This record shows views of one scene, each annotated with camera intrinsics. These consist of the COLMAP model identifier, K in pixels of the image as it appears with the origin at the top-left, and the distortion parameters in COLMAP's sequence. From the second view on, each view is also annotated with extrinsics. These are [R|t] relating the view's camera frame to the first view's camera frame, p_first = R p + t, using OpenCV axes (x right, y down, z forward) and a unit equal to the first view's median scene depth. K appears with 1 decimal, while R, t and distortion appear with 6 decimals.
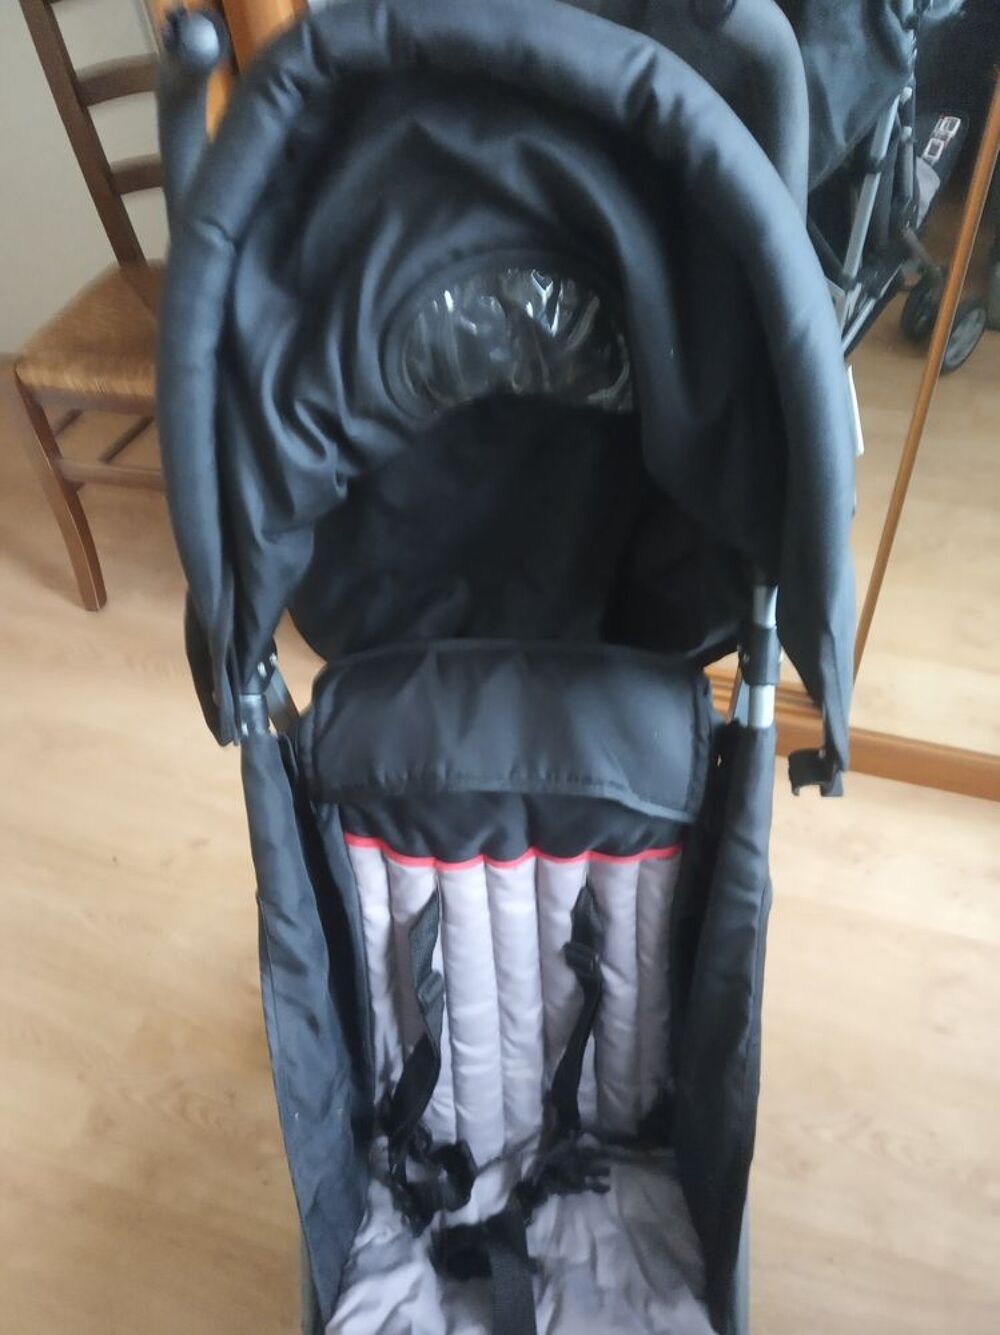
lens RADIAL K [[1041.4, 0, 500.0], [0, 1041.4, 667.5], [0, 0, 1]] dist [0.058993, -0.092368]
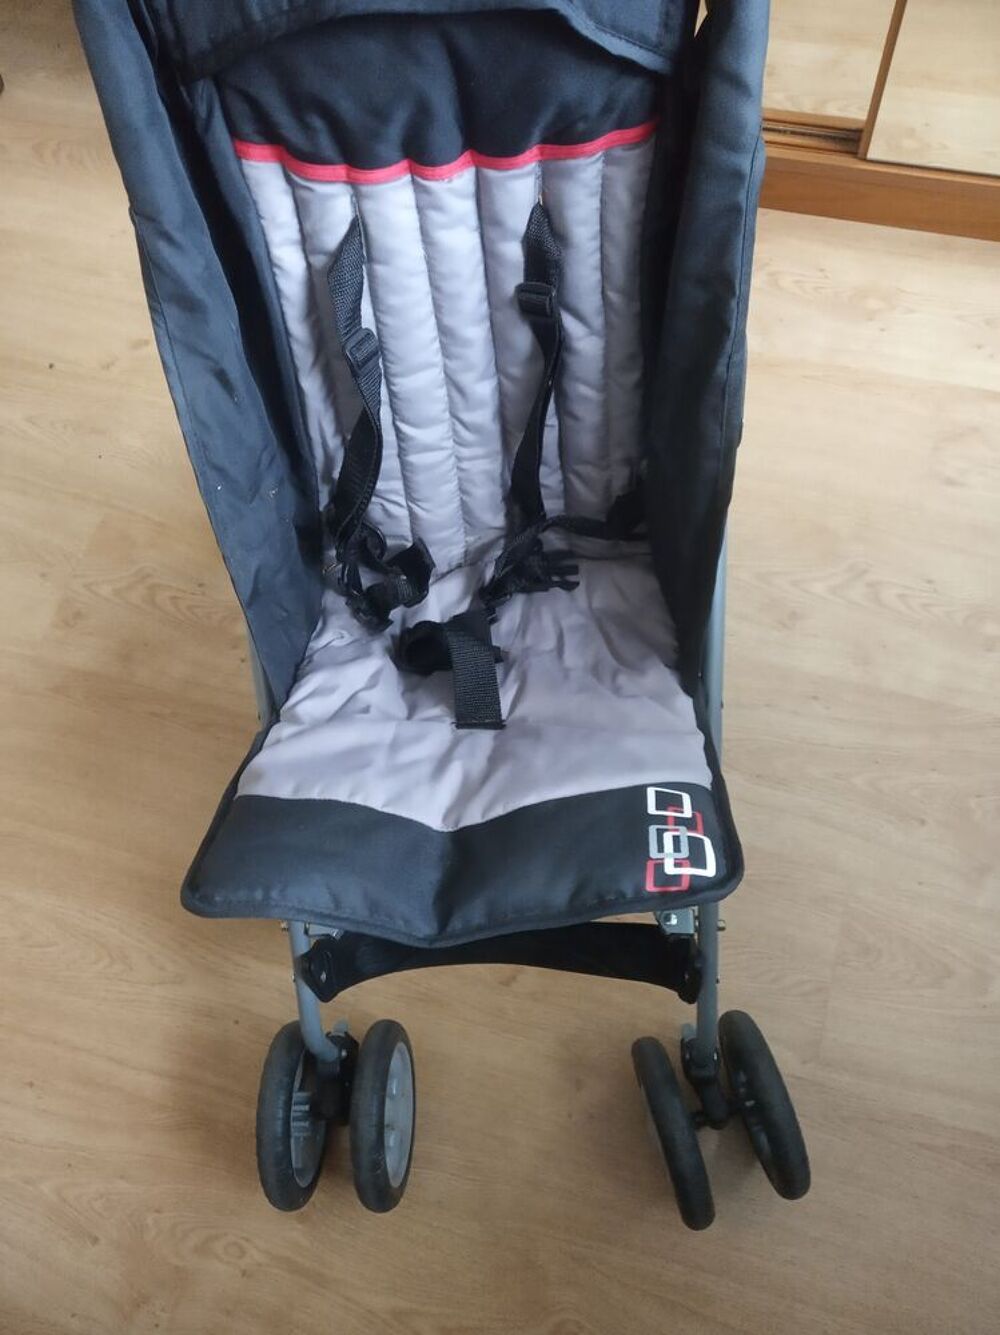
lens RADIAL K [[1041.4, 0, 500.0], [0, 1041.4, 667.5], [0, 0, 1]] dist [0.058993, -0.092368]
pose [[0.999037, -0.039593, -0.018925, 0.051687], [0.043602, 0.944362, 0.326004, 0.273872], [0.004965, -0.326515, 0.945179, 0.105180]]
